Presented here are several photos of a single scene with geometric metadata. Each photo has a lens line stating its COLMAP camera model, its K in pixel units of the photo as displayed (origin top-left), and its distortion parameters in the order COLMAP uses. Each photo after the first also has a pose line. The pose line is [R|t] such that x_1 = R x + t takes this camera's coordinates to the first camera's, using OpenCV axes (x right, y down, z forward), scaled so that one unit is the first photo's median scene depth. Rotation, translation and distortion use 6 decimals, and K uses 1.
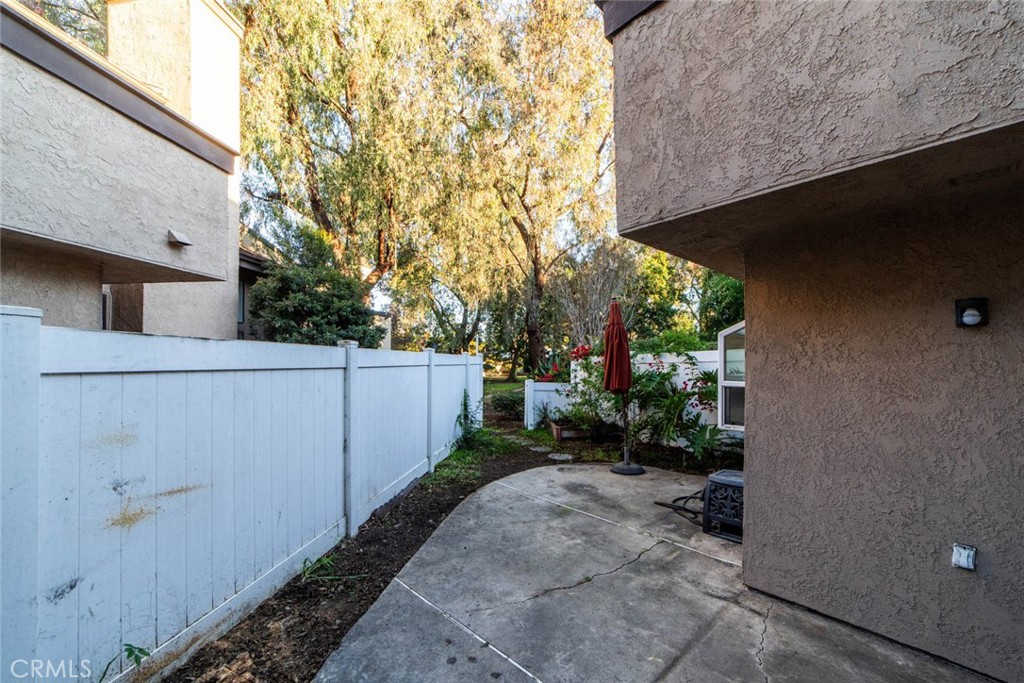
lens RADIAL K [[393.0, 0, 513.9], [0, 393.0, 343.0], [0, 0, 1]] dist [-0.020421, 0.006543]
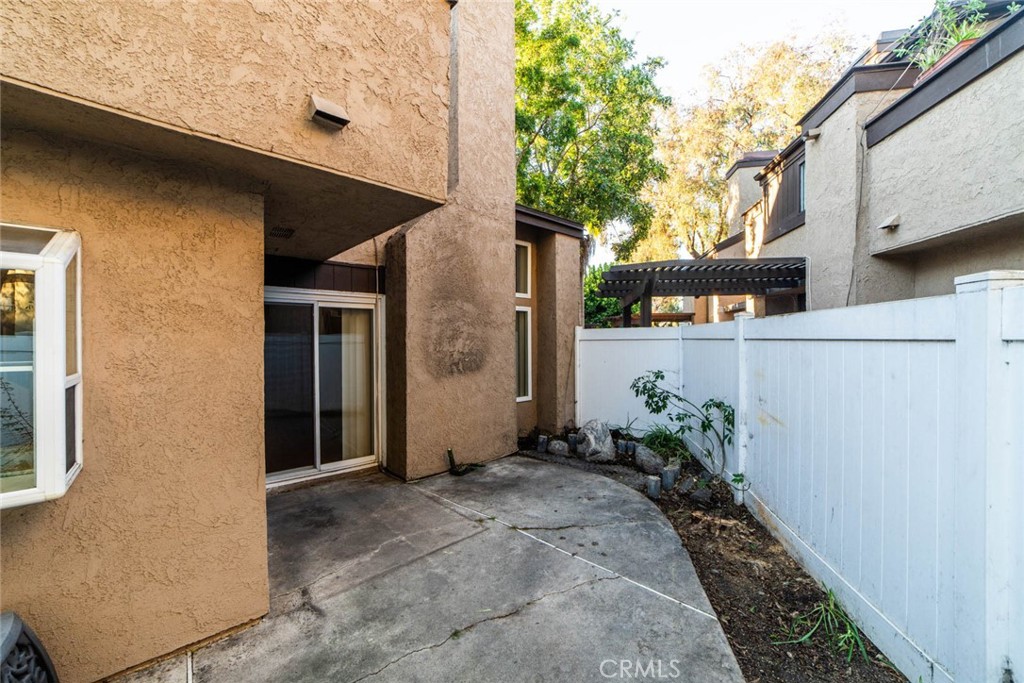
lens RADIAL K [[393.0, 0, 513.9], [0, 393.0, 343.0], [0, 0, 1]] dist [-0.020421, 0.006543]
pose [[-0.998787, 0.003663, 0.049098, 0.032065], [0.001830, 0.999301, -0.037335, 0.067390], [-0.049200, -0.037200, -0.998096, 1.236231]]
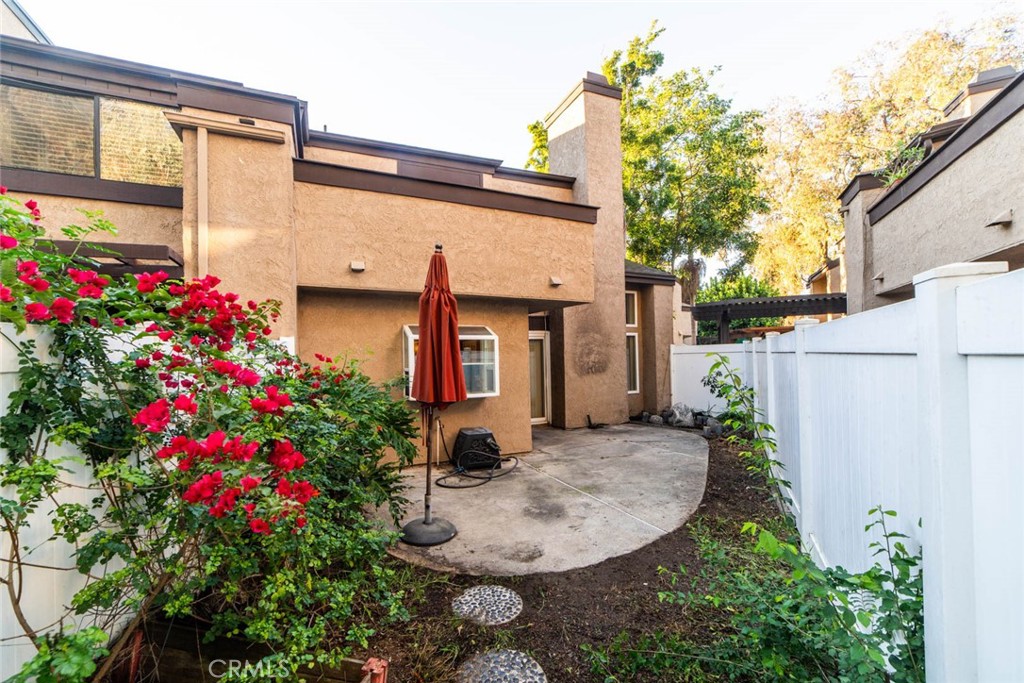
lens RADIAL K [[405.7, 0, 460.7], [0, 405.7, 351.1], [0, 0, 1]] dist [-0.000198, 0.000028]
pose [[-0.900857, 0.023649, 0.433472, -0.053790], [-0.000468, 0.998462, -0.055446, 0.114762], [-0.434117, -0.050151, -0.899460, 2.318748]]
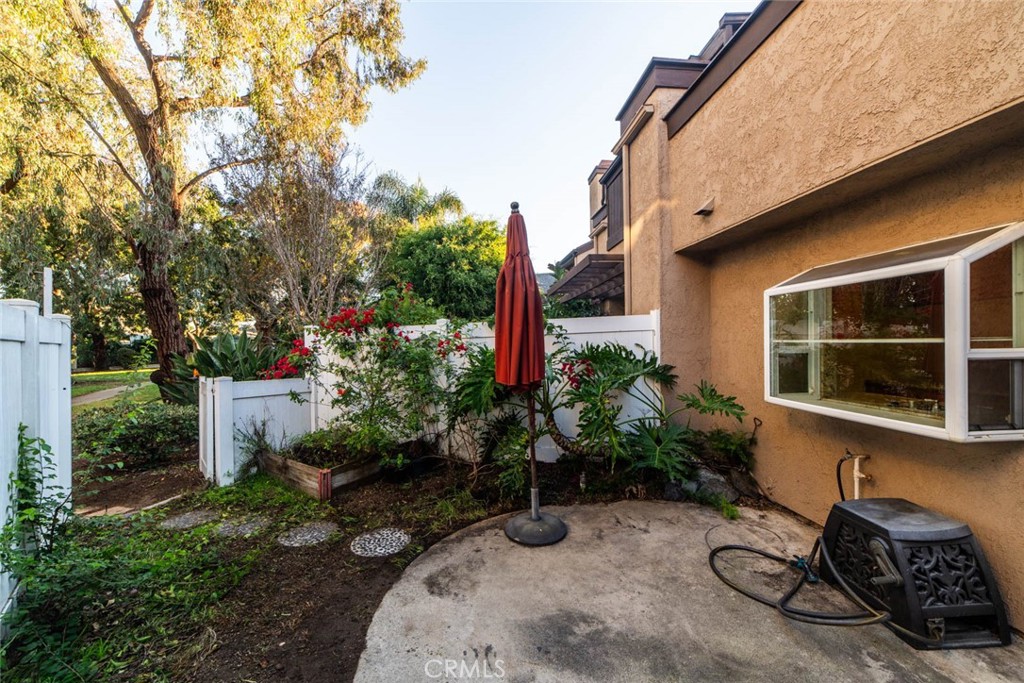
lens RADIAL K [[393.0, 0, 513.9], [0, 393.0, 343.0], [0, 0, 1]] dist [-0.020421, 0.006543]
pose [[0.634968, -0.007619, 0.772501, -0.216548], [-0.019463, 0.999476, 0.025855, 0.077764], [-0.772293, -0.031452, 0.634487, 1.020065]]
